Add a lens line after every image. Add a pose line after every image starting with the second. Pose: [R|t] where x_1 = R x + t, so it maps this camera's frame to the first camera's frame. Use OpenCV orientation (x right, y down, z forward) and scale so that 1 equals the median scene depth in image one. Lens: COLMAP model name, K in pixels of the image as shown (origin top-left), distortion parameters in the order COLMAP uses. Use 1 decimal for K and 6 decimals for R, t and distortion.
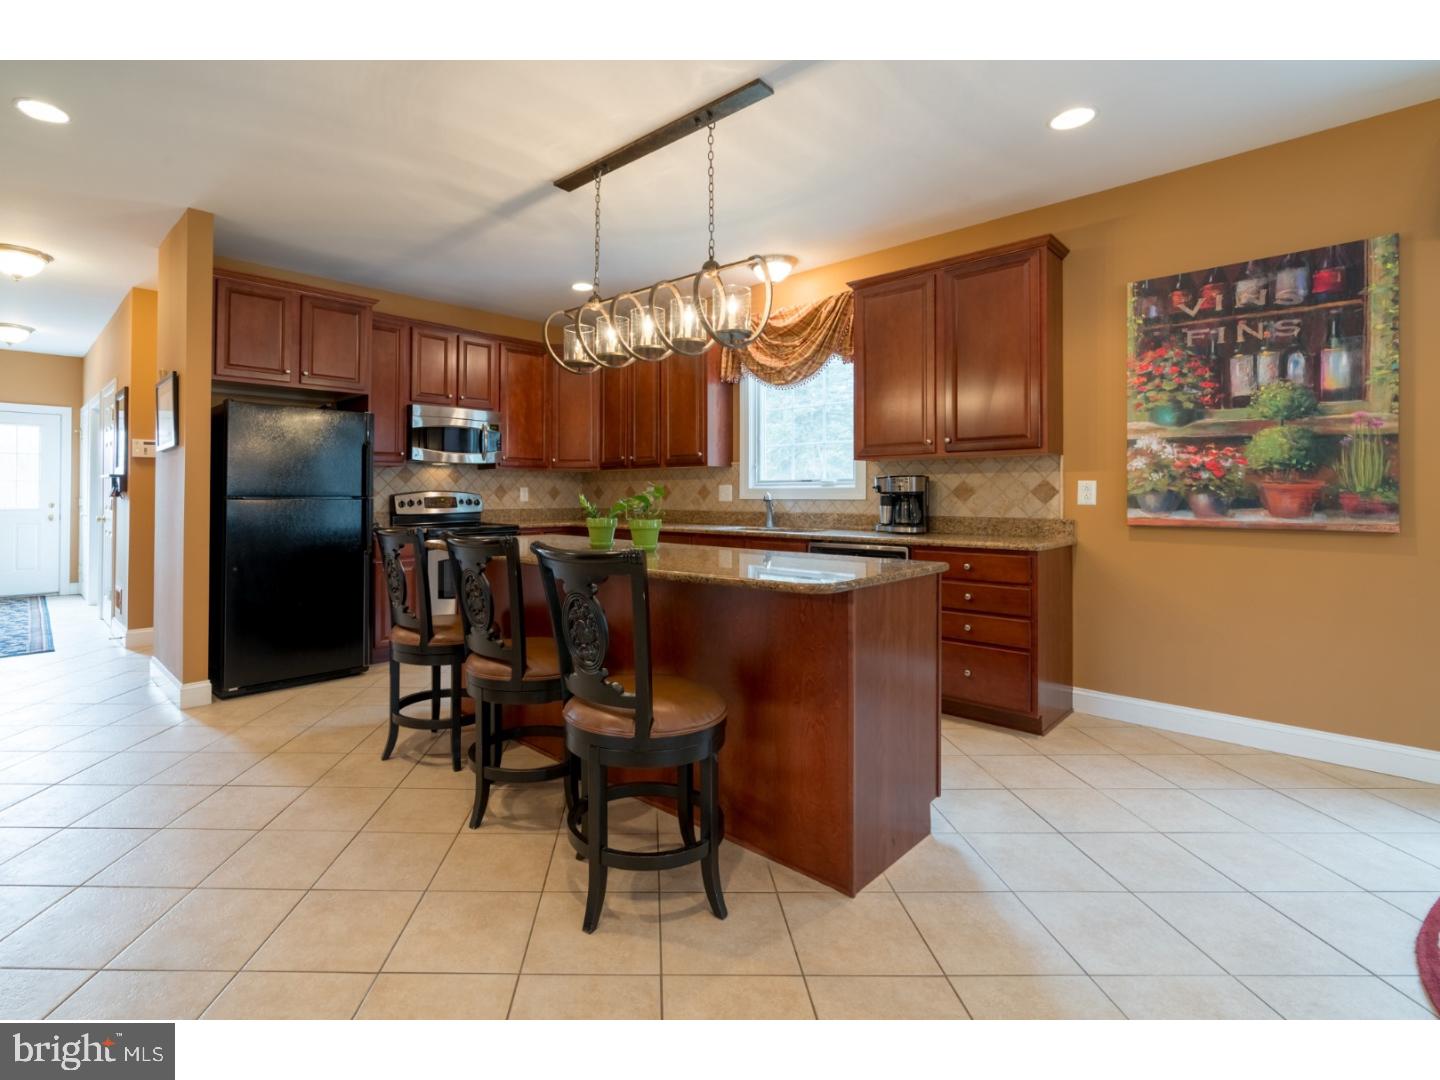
lens RADIAL K [[679.4, 0, 659.7], [0, 679.4, 487.9], [0, 0, 1]] dist [-0.001409, 0.000165]
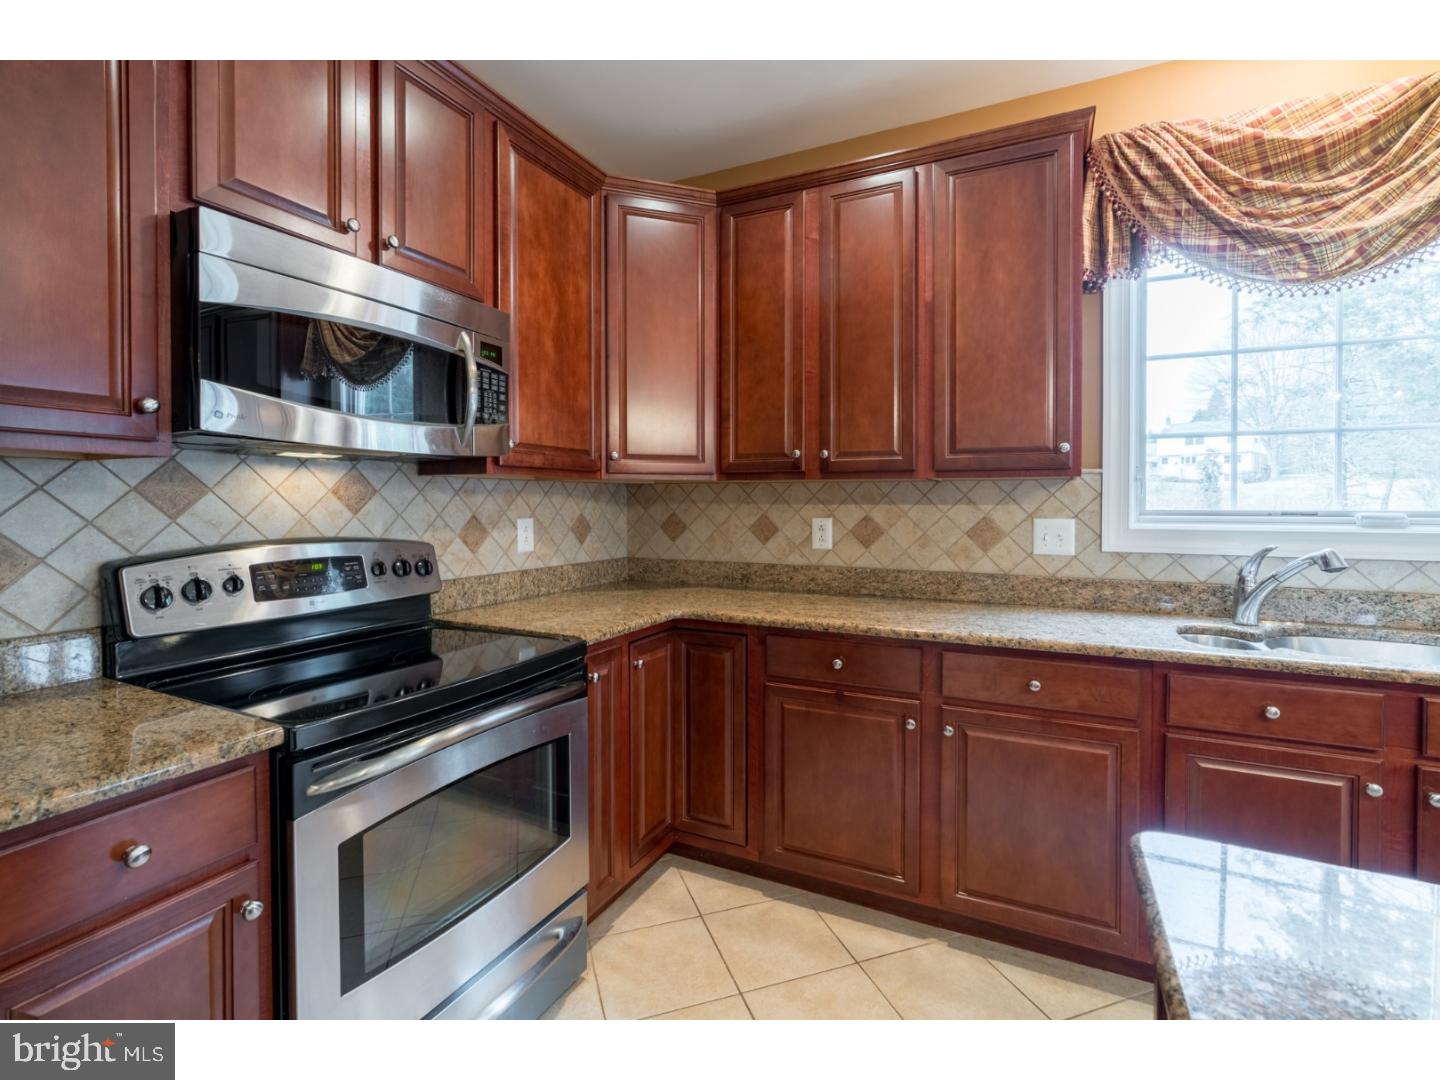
lens RADIAL K [[655.6, 0, 752.0], [0, 655.6, 516.0], [0, 0, 1]] dist [-0.001925, -0.000269]
pose [[0.937351, -0.005175, 0.348348, -0.265926], [-0.005597, 0.999537, 0.029910, -0.019515], [-0.348341, -0.029986, 0.936888, 0.724209]]
